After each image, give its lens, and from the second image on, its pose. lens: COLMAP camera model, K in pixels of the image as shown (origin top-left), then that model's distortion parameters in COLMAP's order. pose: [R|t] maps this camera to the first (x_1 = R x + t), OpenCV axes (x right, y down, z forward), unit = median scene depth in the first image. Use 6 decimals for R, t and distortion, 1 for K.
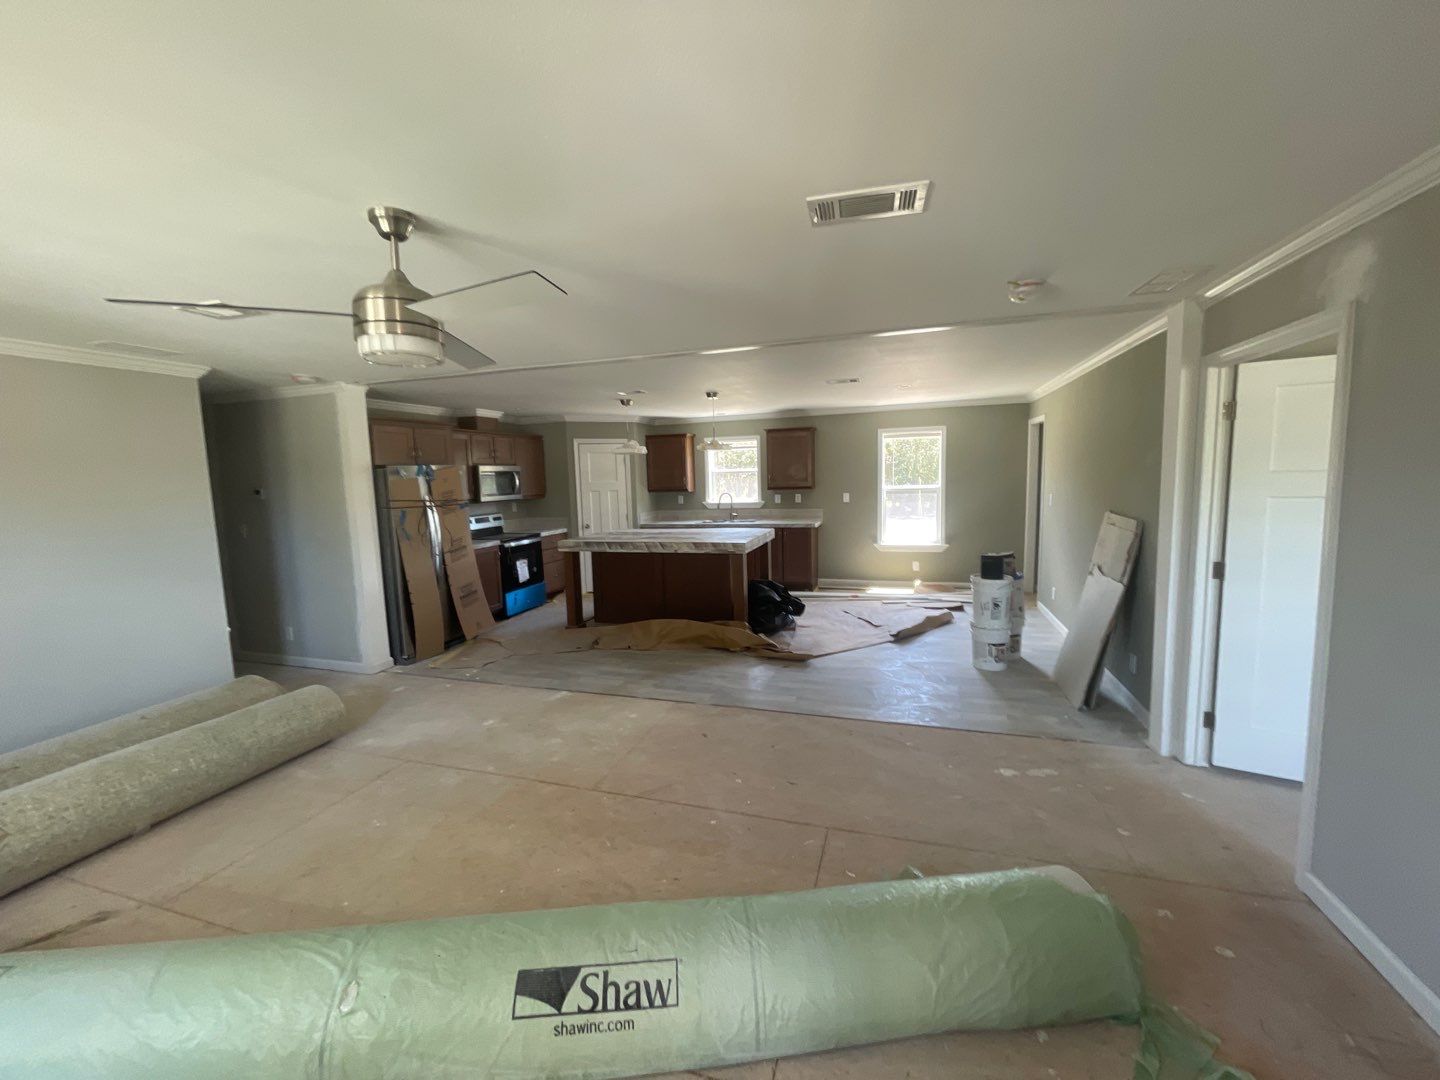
lens RADIAL K [[581.2, 0, 714.3], [0, 581.2, 536.6], [0, 0, 1]] dist [-0.005612, 0.001679]
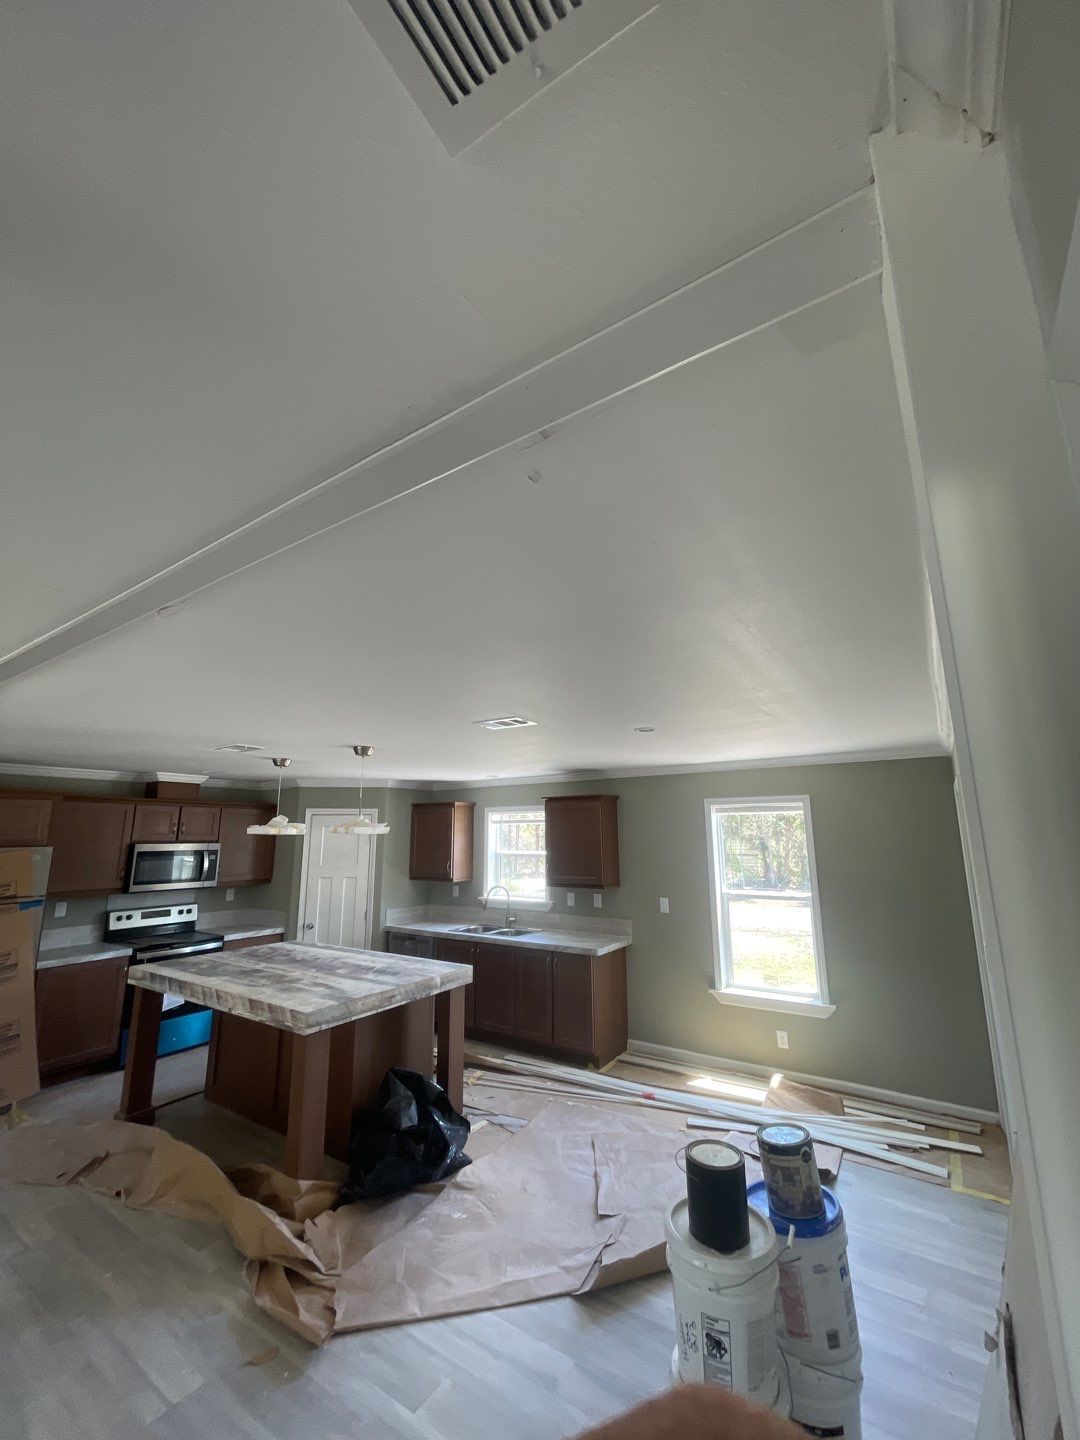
lens RADIAL K [[581.2, 0, 542.2], [0, 581.2, 718.0], [0, 0, 1]] dist [-0.005612, 0.001679]
pose [[0.962076, -0.032225, -0.270872, 0.418593], [-0.050520, 0.954770, -0.293022, -0.104536], [0.268063, 0.295594, 0.916933, 0.479328]]
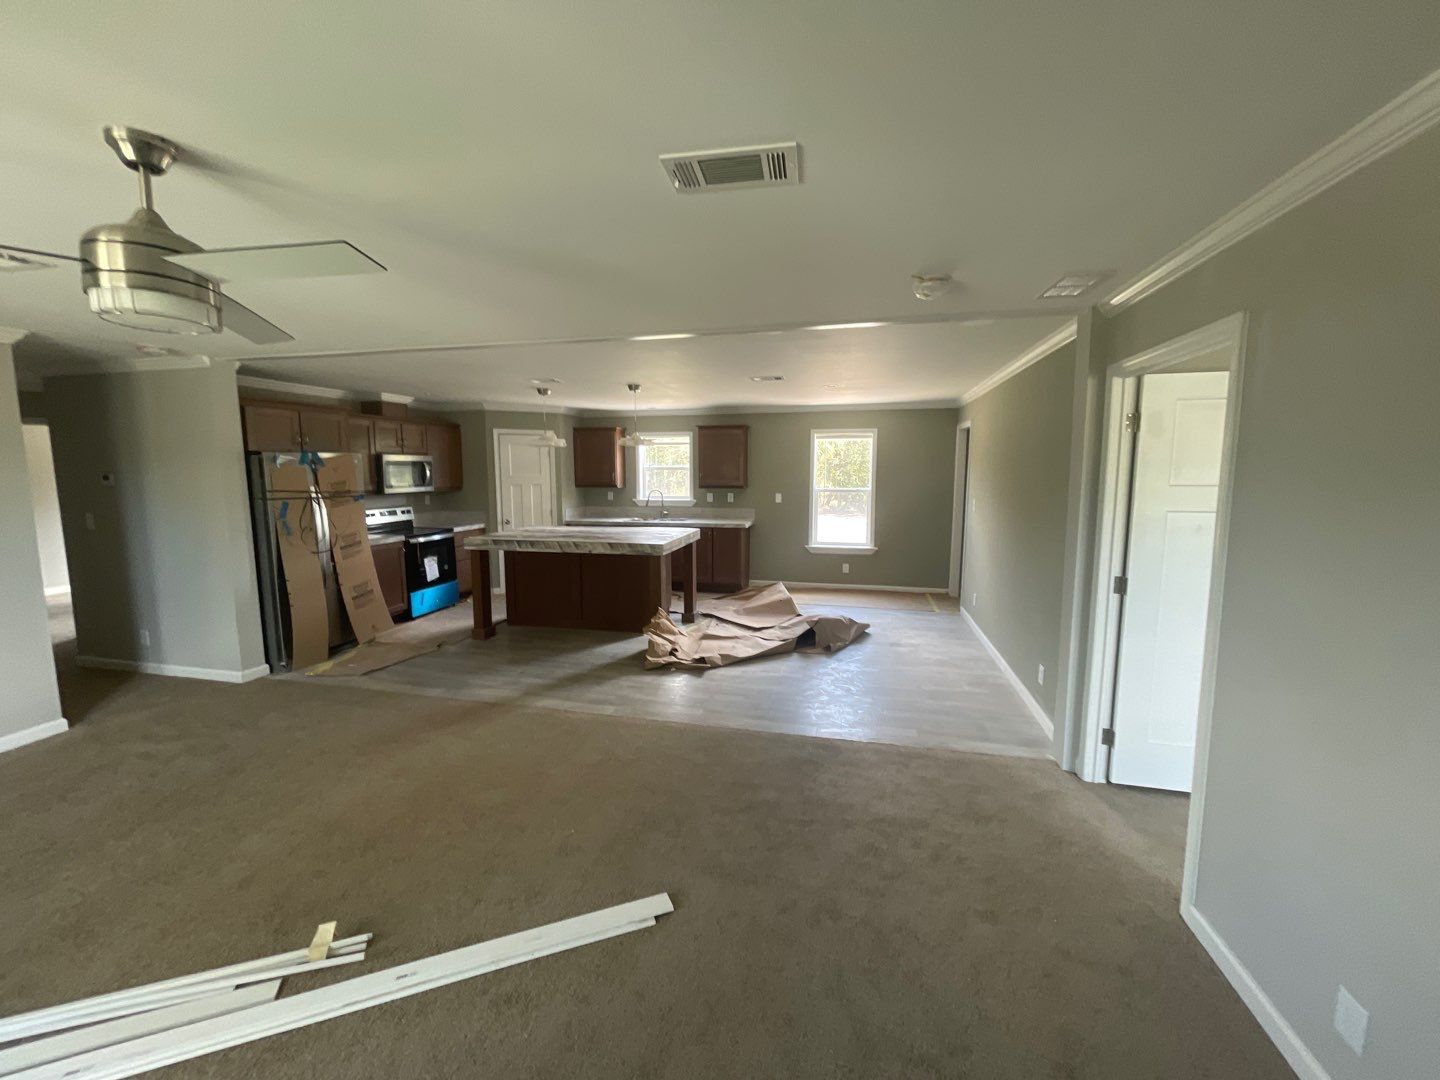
lens RADIAL K [[581.2, 0, 714.2], [0, 581.2, 536.3], [0, 0, 1]] dist [-0.005612, 0.001679]
pose [[0.996226, 0.018016, 0.084904, 0.055251], [-0.018611, 0.999807, 0.006214, -0.009437], [-0.084776, -0.007770, 0.996370, 0.043776]]
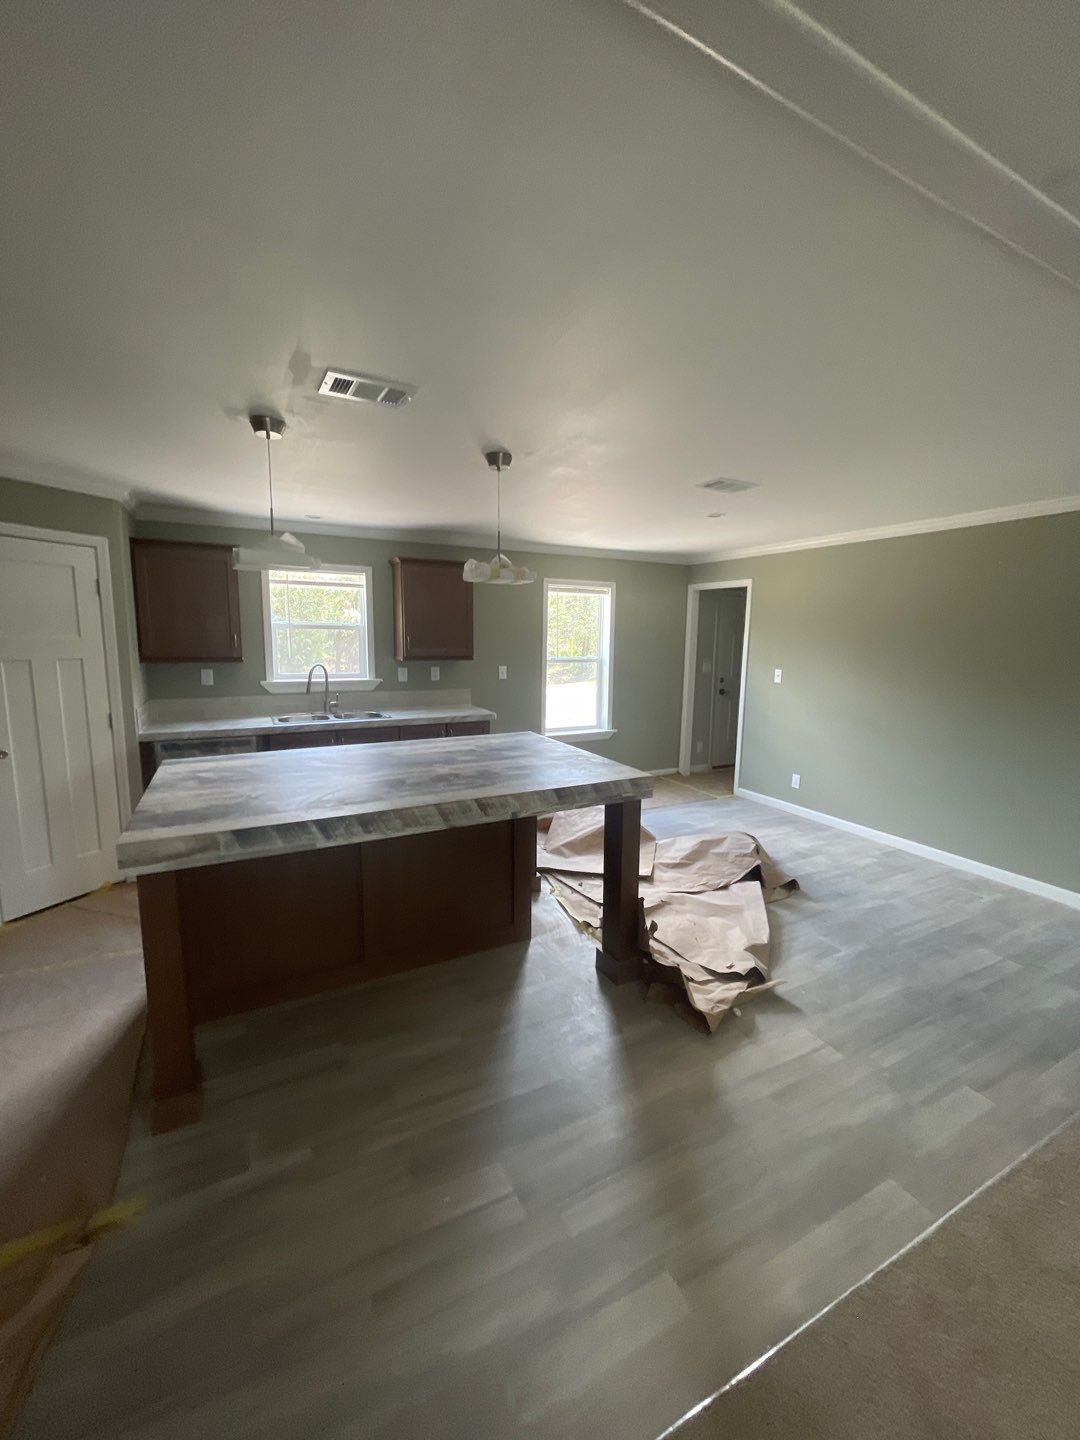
lens RADIAL K [[581.2, 0, 542.1], [0, 581.2, 717.9], [0, 0, 1]] dist [-0.005612, 0.001679]
pose [[0.699265, -0.064853, 0.711915, -0.358306], [0.044121, 0.997893, 0.047568, -0.065614], [-0.713500, -0.001852, 0.700653, 0.720488]]
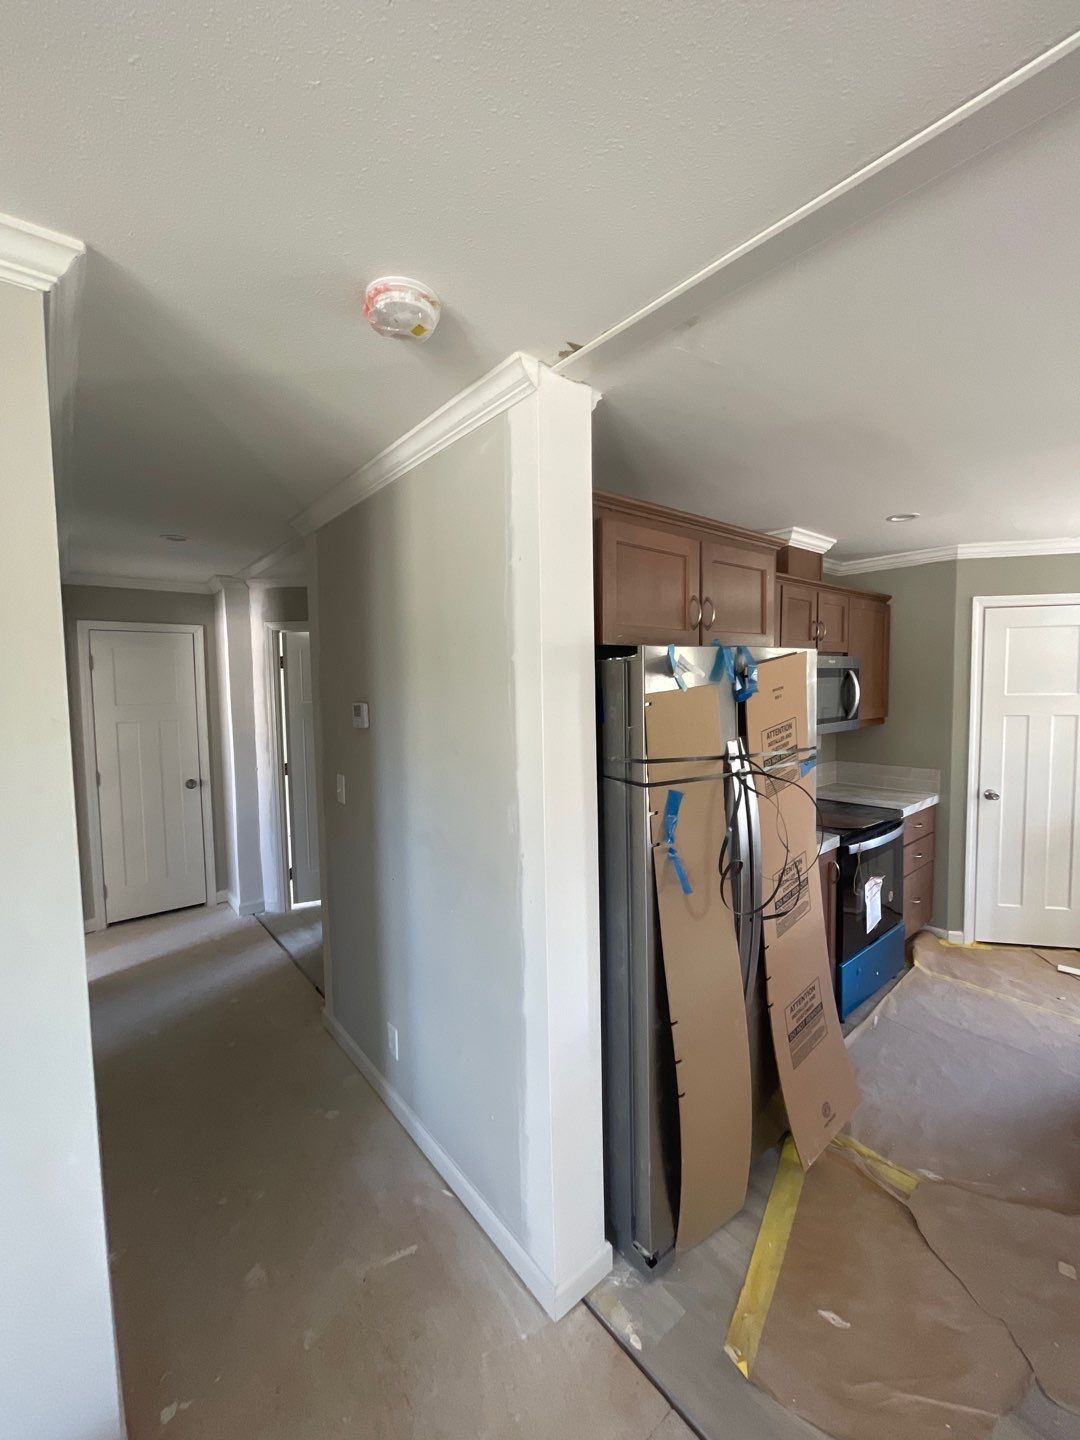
lens RADIAL K [[581.2, 0, 547.6], [0, 581.2, 715.8], [0, 0, 1]] dist [-0.005612, 0.001679]
pose [[0.848844, 0.046988, -0.526551, -0.415629], [-0.065439, 0.997721, -0.016460, -0.072777], [0.524578, 0.048429, 0.849984, 0.673438]]
